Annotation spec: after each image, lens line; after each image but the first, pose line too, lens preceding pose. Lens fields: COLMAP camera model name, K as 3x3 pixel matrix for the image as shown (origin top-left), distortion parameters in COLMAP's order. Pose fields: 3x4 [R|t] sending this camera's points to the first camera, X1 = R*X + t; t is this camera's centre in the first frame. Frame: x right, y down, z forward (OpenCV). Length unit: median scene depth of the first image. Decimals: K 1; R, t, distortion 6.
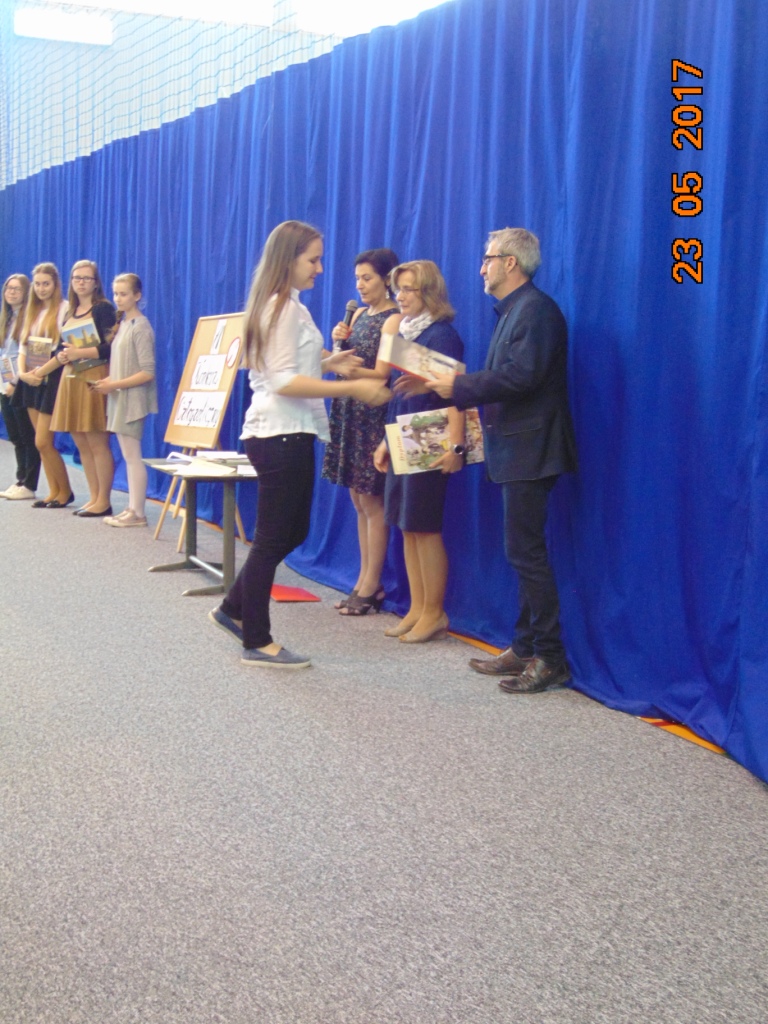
lens RADIAL K [[1505.5, 0, 377.8], [0, 1505.5, 509.7], [0, 0, 1]] dist [-0.011959, 0.000000]
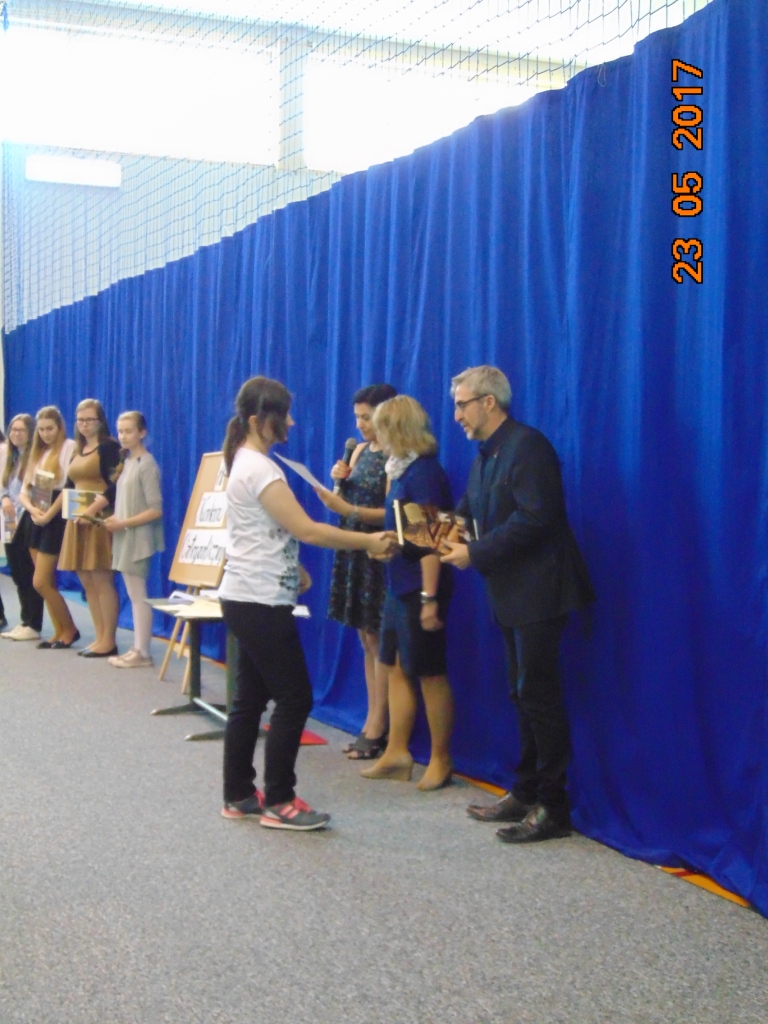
lens RADIAL K [[1505.5, 0, 371.2], [0, 1505.5, 502.0], [0, 0, 1]] dist [-0.011959, 0.000000]
pose [[0.999700, -0.020014, -0.014145, 0.010416], [0.018661, 0.995761, -0.090062, -0.009544], [0.015887, 0.089771, 0.995836, 0.032650]]
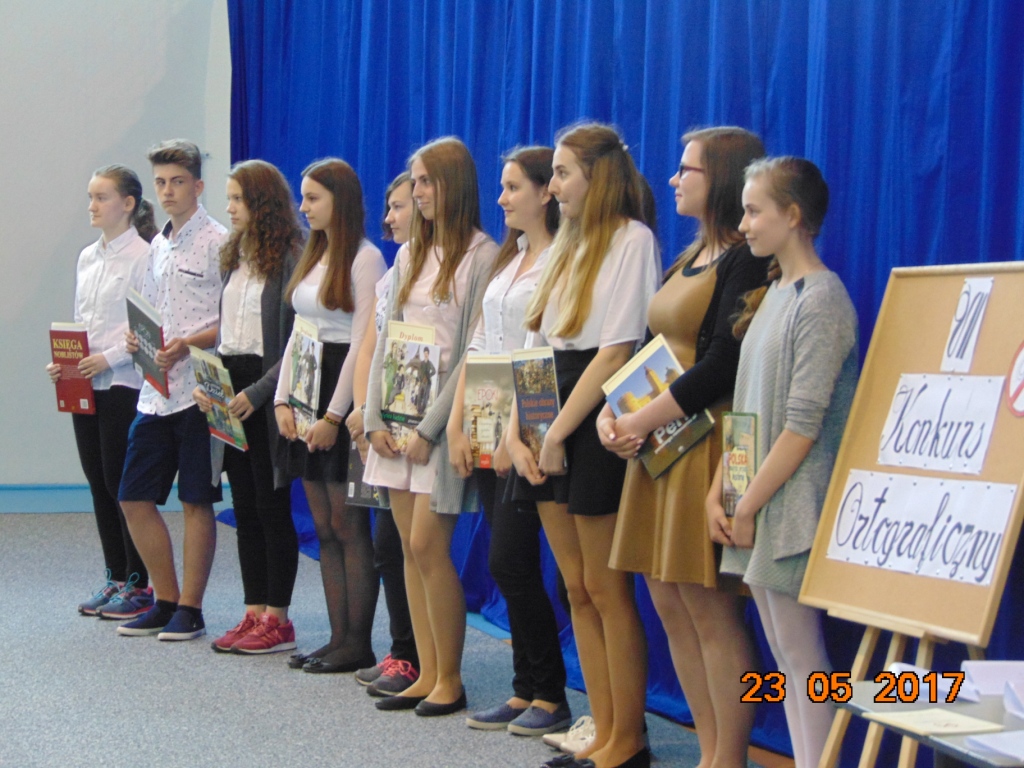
lens RADIAL K [[3211.7, 0, 510.7], [0, 3211.7, 383.9], [0, 0, 1]] dist [-0.155537, 0.000000]
pose [[0.992310, 0.012151, -0.123178, -0.222964], [-0.021644, 0.996871, -0.076026, -0.073281], [0.121869, 0.078107, 0.989468, 0.413842]]
